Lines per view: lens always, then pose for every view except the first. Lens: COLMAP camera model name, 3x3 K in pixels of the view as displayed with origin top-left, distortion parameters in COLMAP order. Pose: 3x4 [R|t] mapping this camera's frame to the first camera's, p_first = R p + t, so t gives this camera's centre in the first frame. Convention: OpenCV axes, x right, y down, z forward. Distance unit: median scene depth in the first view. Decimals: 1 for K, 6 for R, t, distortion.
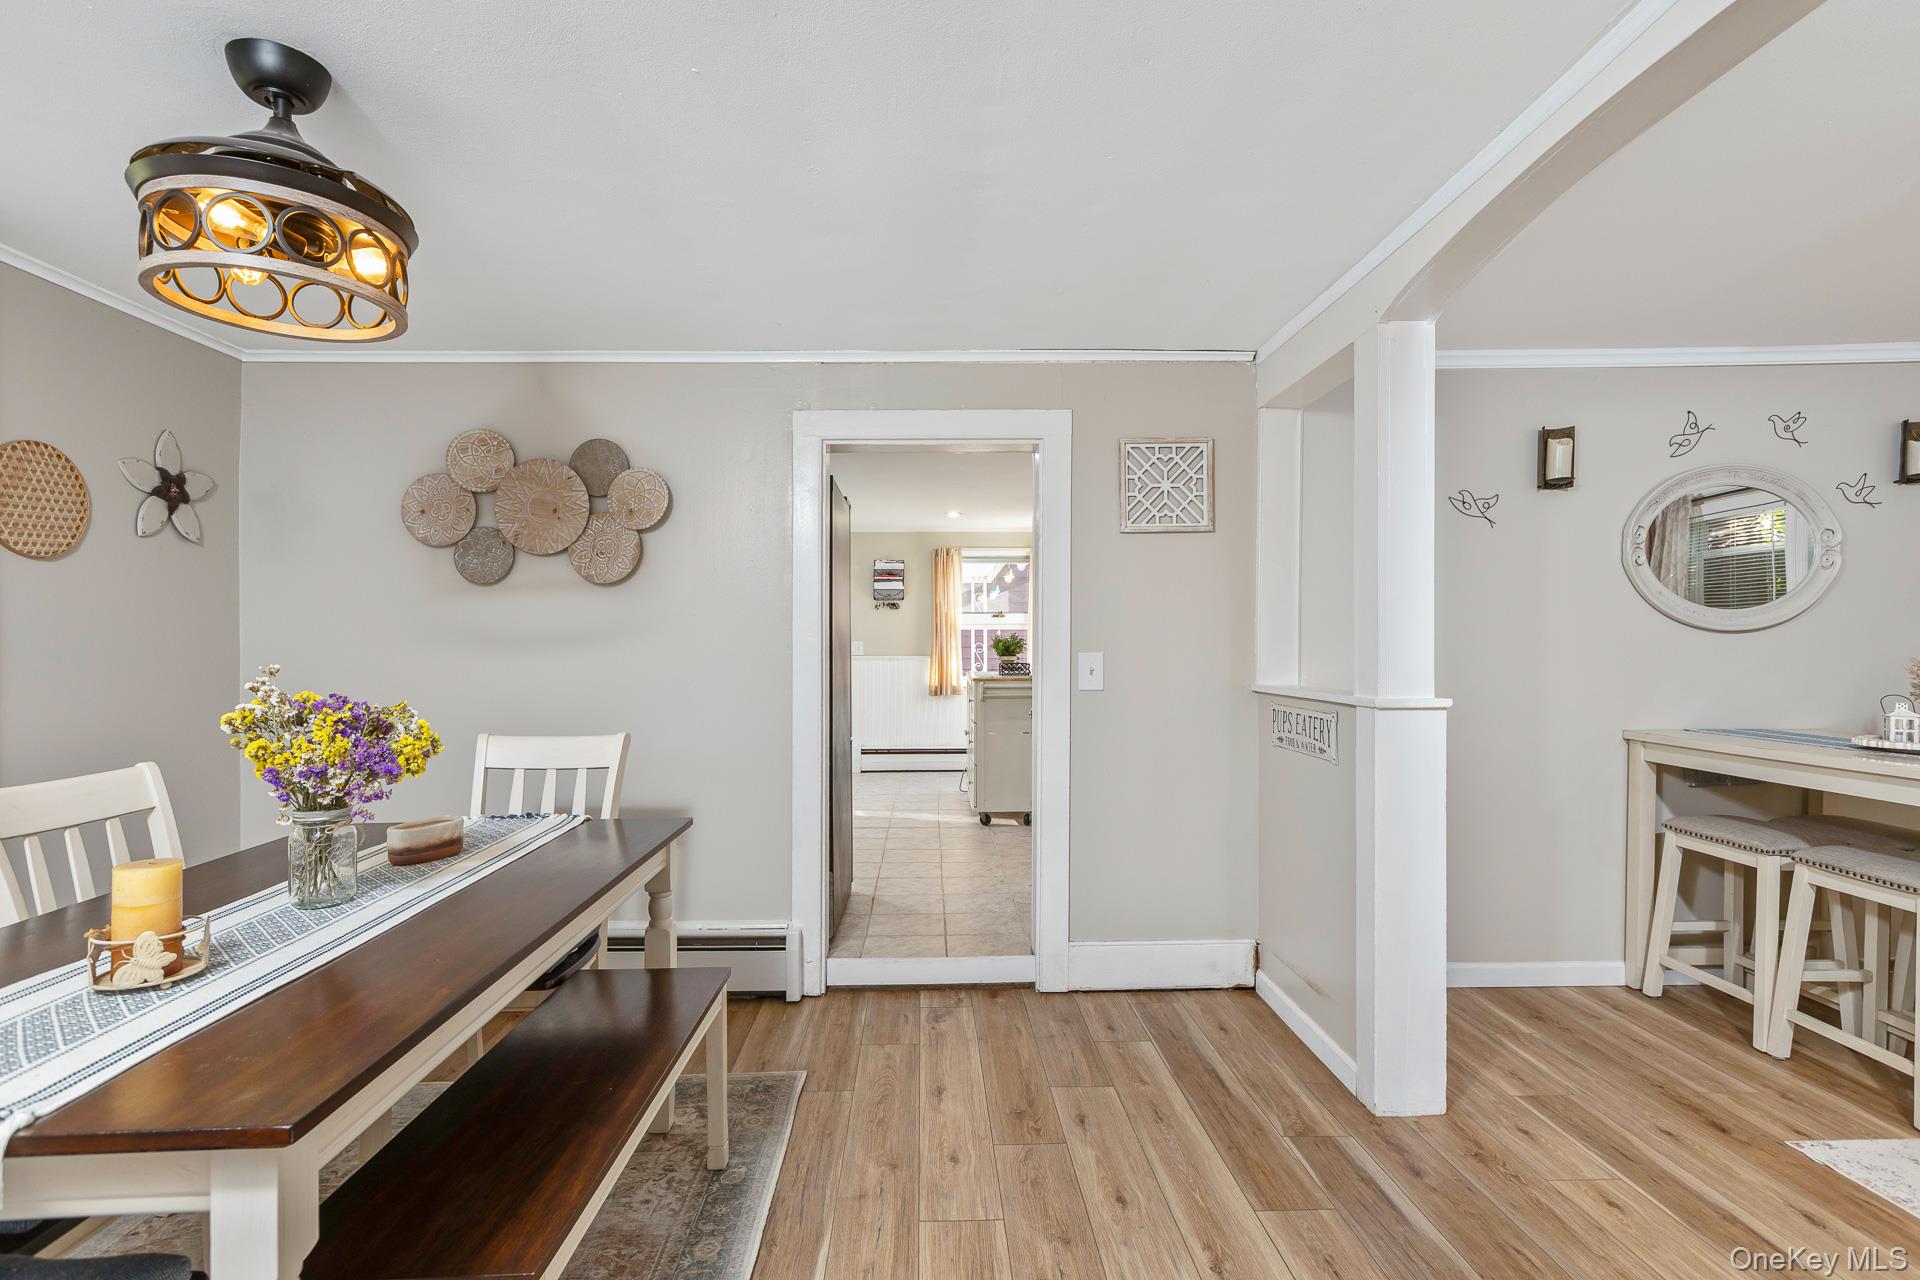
lens RADIAL K [[951.2, 0, 955.2], [0, 951.2, 622.2], [0, 0, 1]] dist [-0.002657, -0.000635]
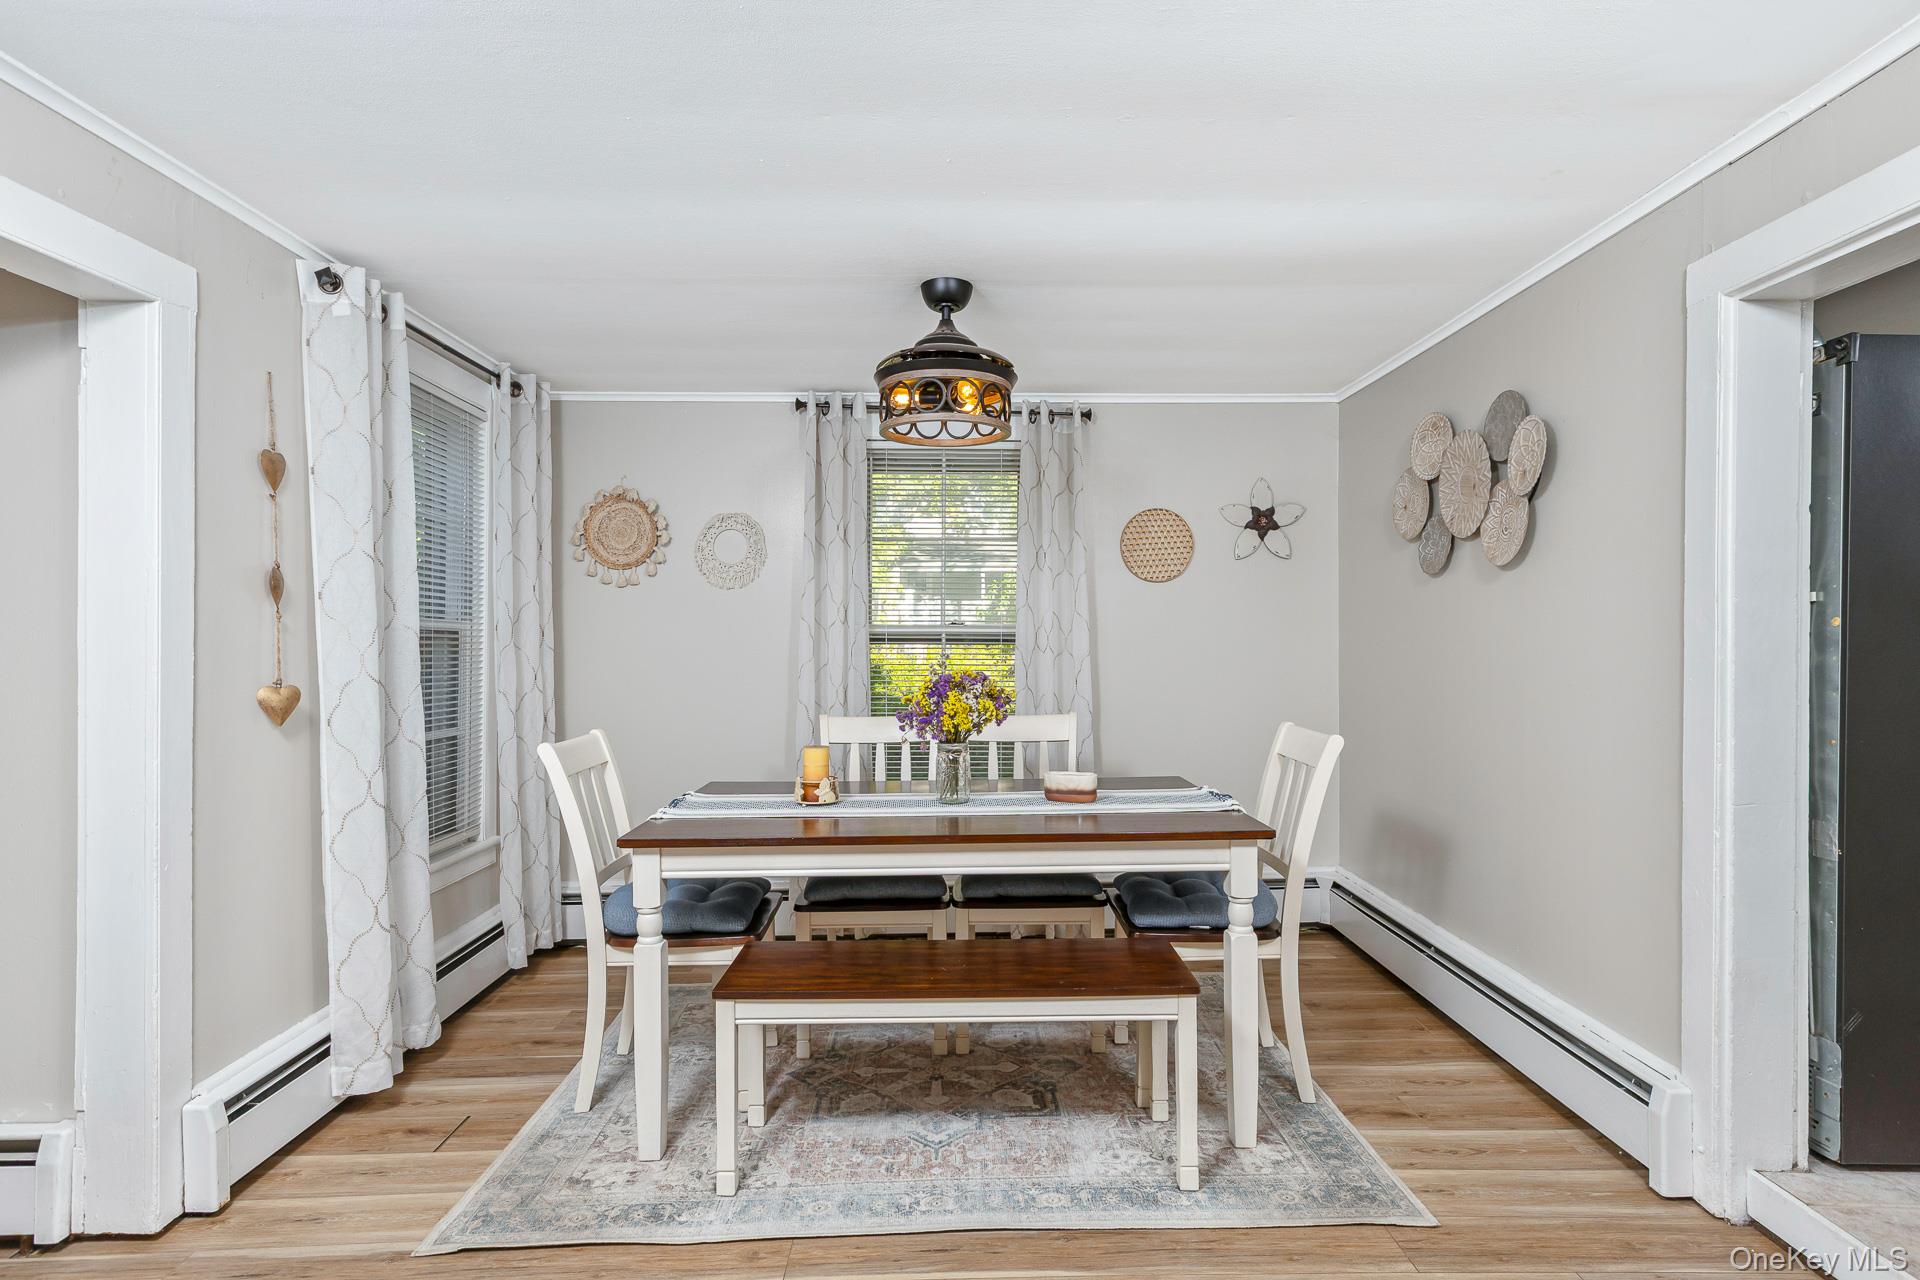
lens RADIAL K [[921.6, 0, 960.0], [0, 921.6, 640.0], [0, 0, 1]] dist [0.000580, 0.000273]
pose [[-0.003817, 0.009082, -0.999951, 0.486895], [0.026806, 0.999600, 0.008977, 0.005726], [0.999633, -0.026770, -0.004059, 0.570274]]
